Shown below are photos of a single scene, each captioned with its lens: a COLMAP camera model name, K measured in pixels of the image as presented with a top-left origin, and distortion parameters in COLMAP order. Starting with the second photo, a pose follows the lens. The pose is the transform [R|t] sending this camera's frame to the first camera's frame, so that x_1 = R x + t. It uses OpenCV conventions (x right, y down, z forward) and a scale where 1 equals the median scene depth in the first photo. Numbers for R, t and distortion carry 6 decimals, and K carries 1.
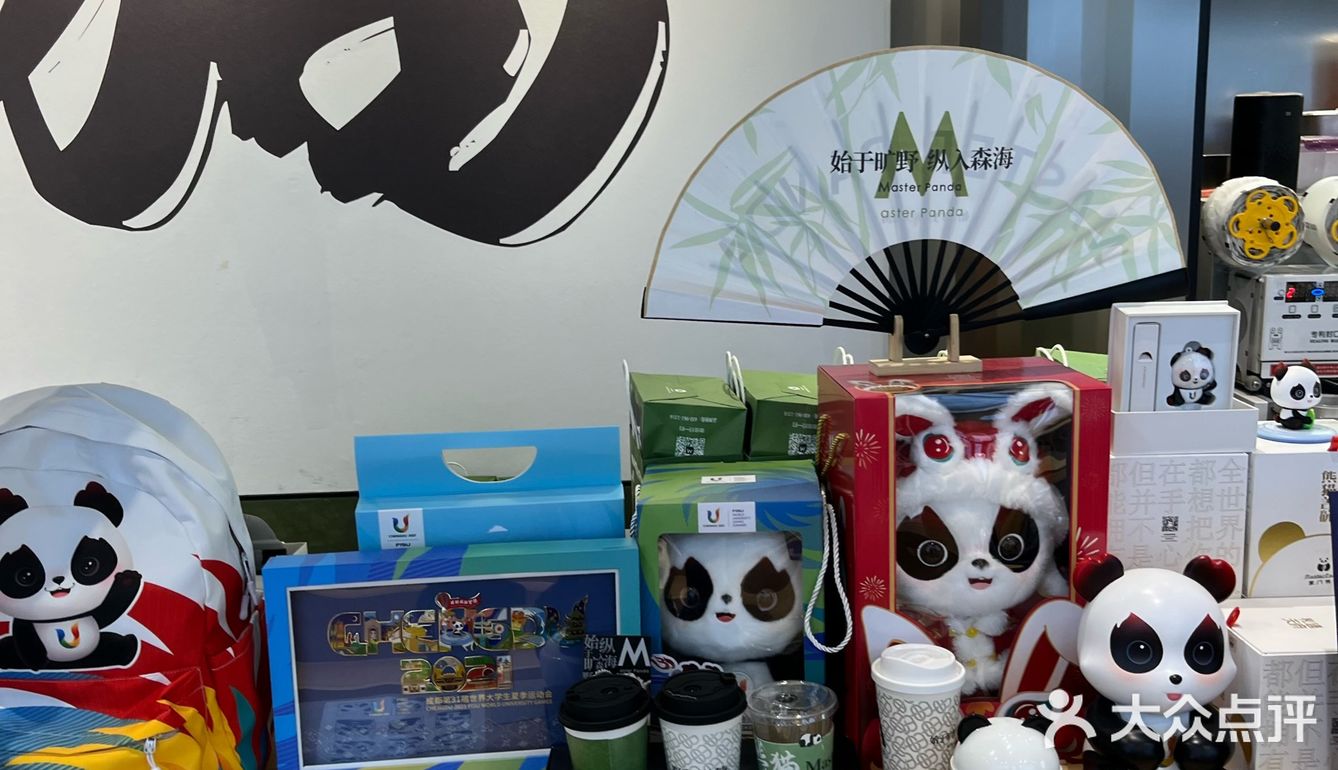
lens RADIAL K [[1378.1, 0, 669.0], [0, 1378.1, 385.0], [0, 0, 1]] dist [0.112579, -0.273707]
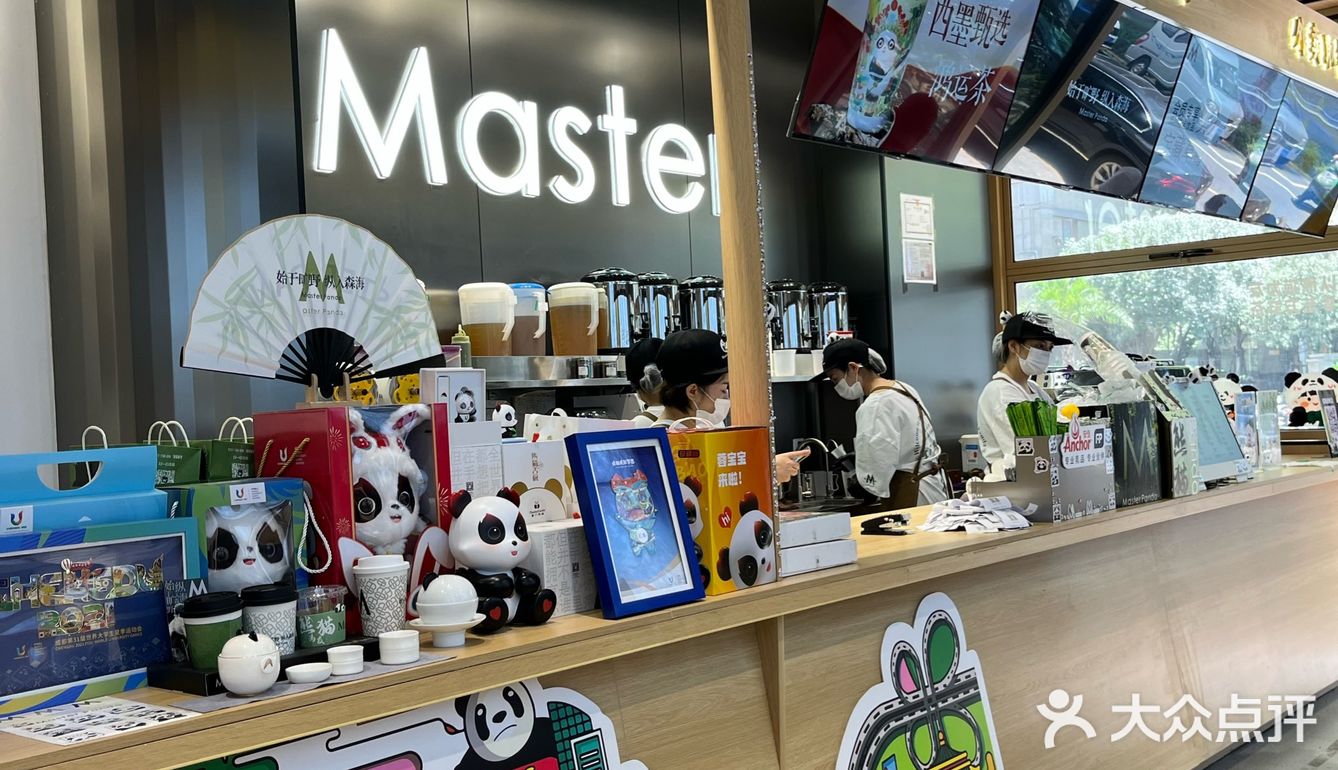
lens RADIAL K [[1378.1, 0, 669.0], [0, 1378.1, 385.0], [0, 0, 1]] dist [0.112579, -0.273707]
pose [[0.683162, 0.002213, 0.730264, -0.755696], [0.163395, 0.974180, -0.155808, 0.290925], [-0.711753, 0.225763, 0.665161, -0.383834]]
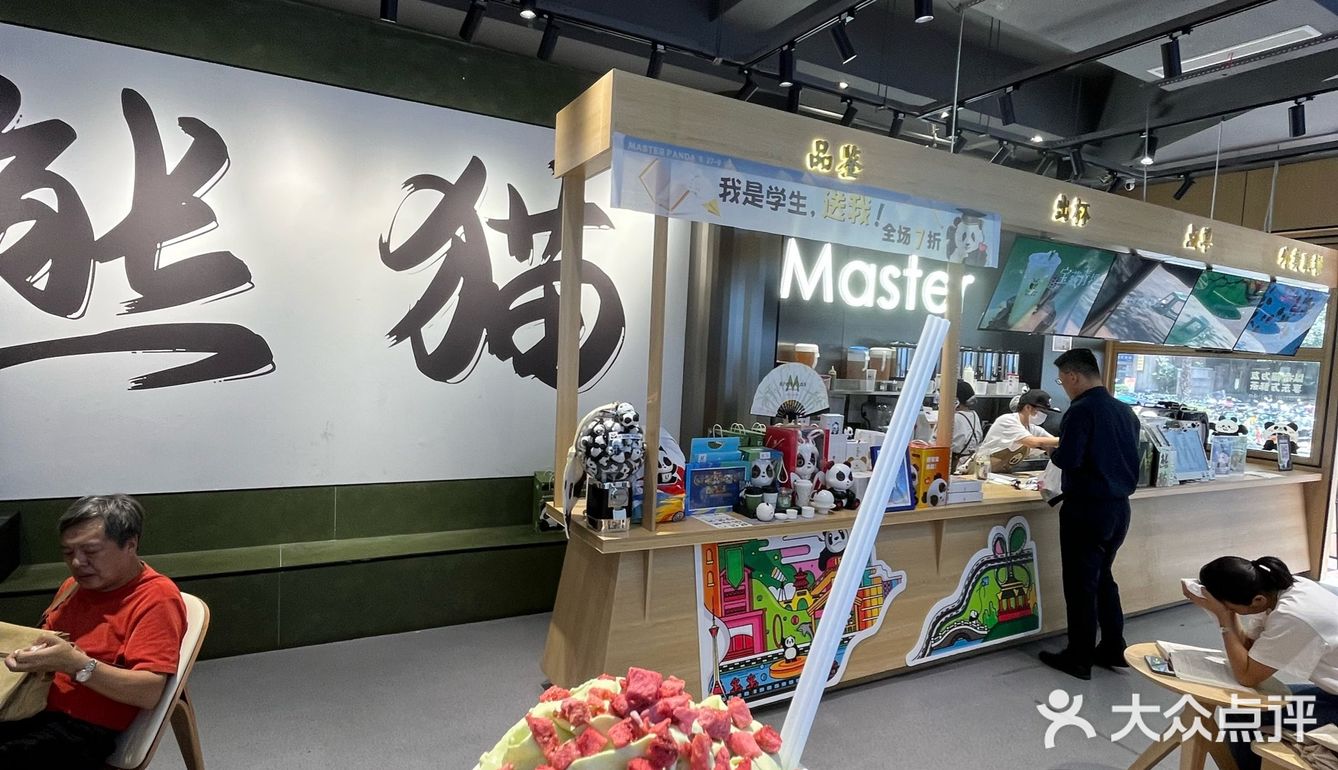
lens RADIAL K [[739.4, 0, 669.0], [0, 739.4, 385.0], [0, 0, 1]] dist [-0.000135, -0.001096]
pose [[0.887473, 0.045230, 0.458634, -1.439027], [0.007140, 0.993704, -0.111814, 0.136037], [-0.460804, 0.102506, 0.881563, -1.144854]]
